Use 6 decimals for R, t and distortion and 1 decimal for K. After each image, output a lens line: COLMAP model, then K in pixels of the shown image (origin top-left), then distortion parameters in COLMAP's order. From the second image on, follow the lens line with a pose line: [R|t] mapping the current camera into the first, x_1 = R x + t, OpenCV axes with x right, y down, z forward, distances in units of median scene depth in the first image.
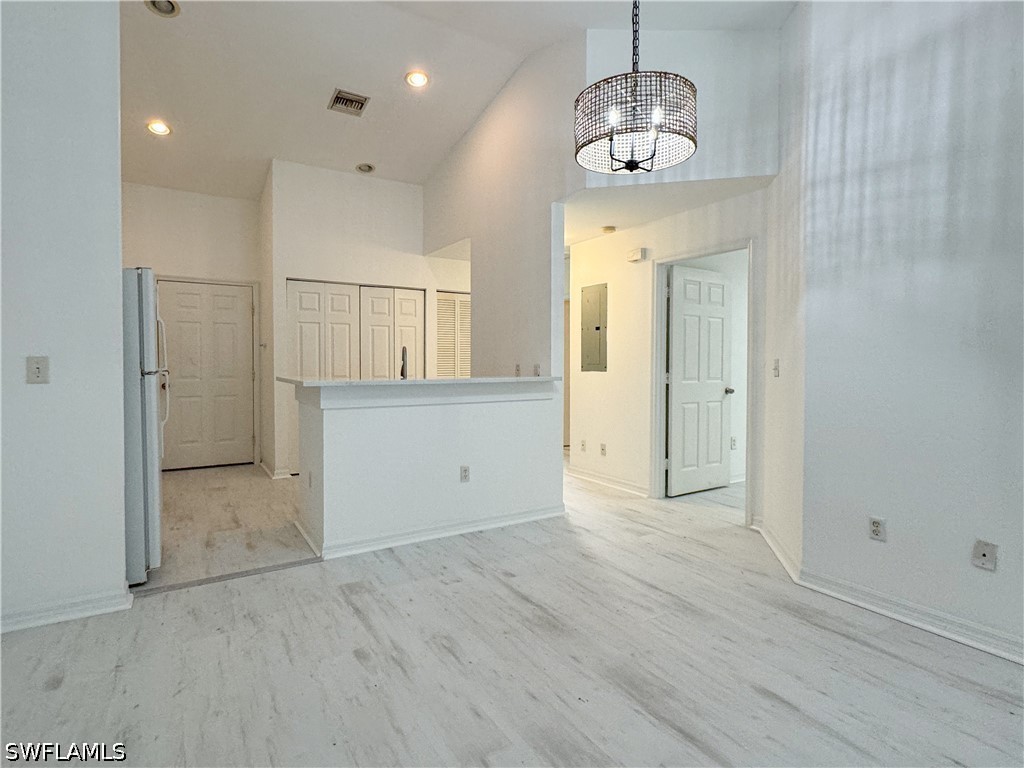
lens RADIAL K [[541.0, 0, 513.0], [0, 541.0, 374.8], [0, 0, 1]] dist [-0.001026, 0.000160]
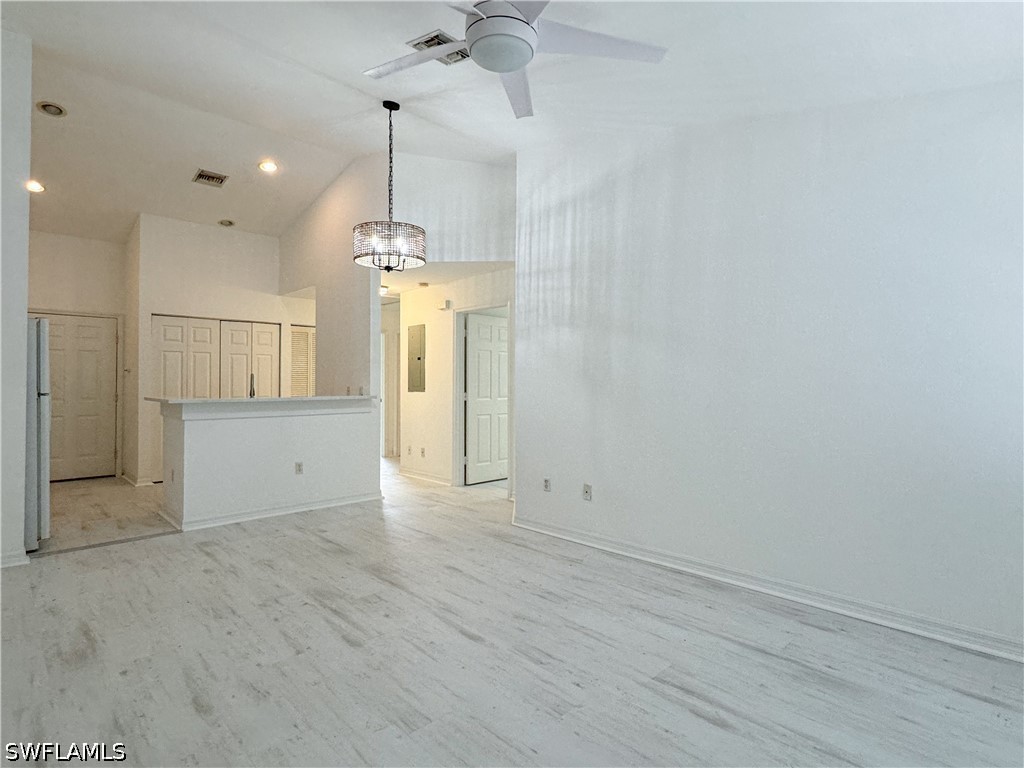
lens RADIAL K [[540.3, 0, 510.3], [0, 540.3, 376.6], [0, 0, 1]] dist [-0.000084, 0.000759]
pose [[0.979352, 0.000514, 0.202163, 0.140575], [0.006804, 0.999347, -0.035499, 0.006142], [-0.202049, 0.036142, 0.978708, -0.396737]]
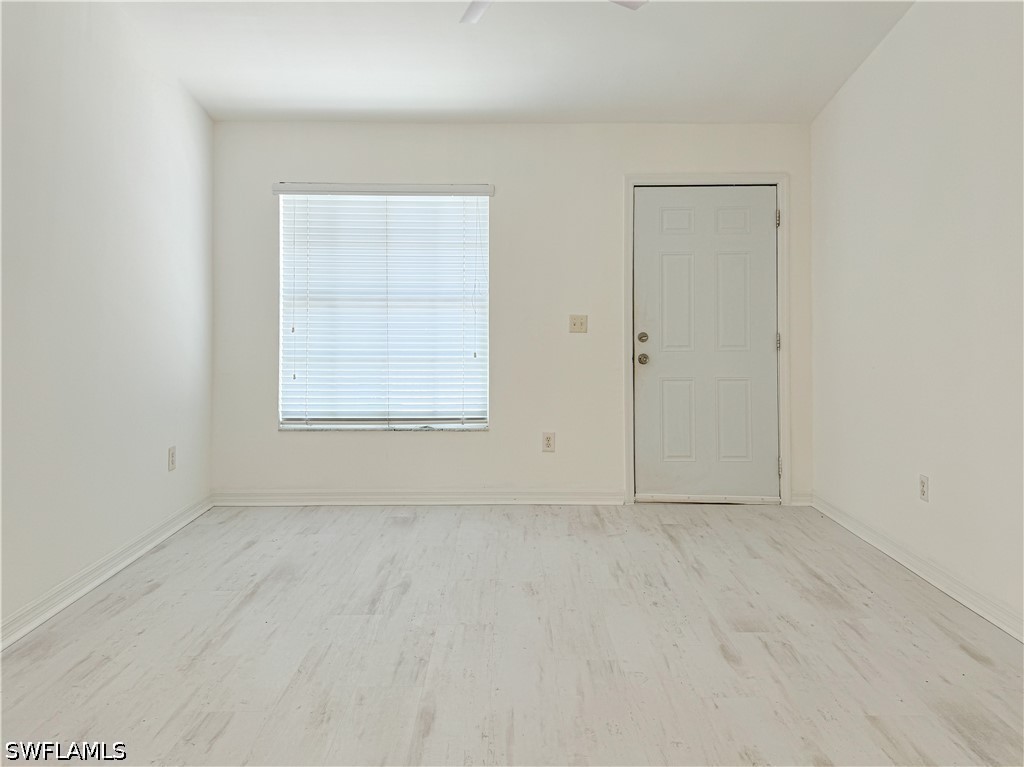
lens RADIAL K [[768.7, 0, 512.8], [0, 768.7, 313.9], [0, 0, 1]] dist [0.120218, -0.162546]
pose [[-0.851627, -0.004469, 0.524129, -0.121529], [0.009250, 0.999680, 0.023555, -0.019344], [-0.524067, 0.024908, -0.851313, 0.674186]]
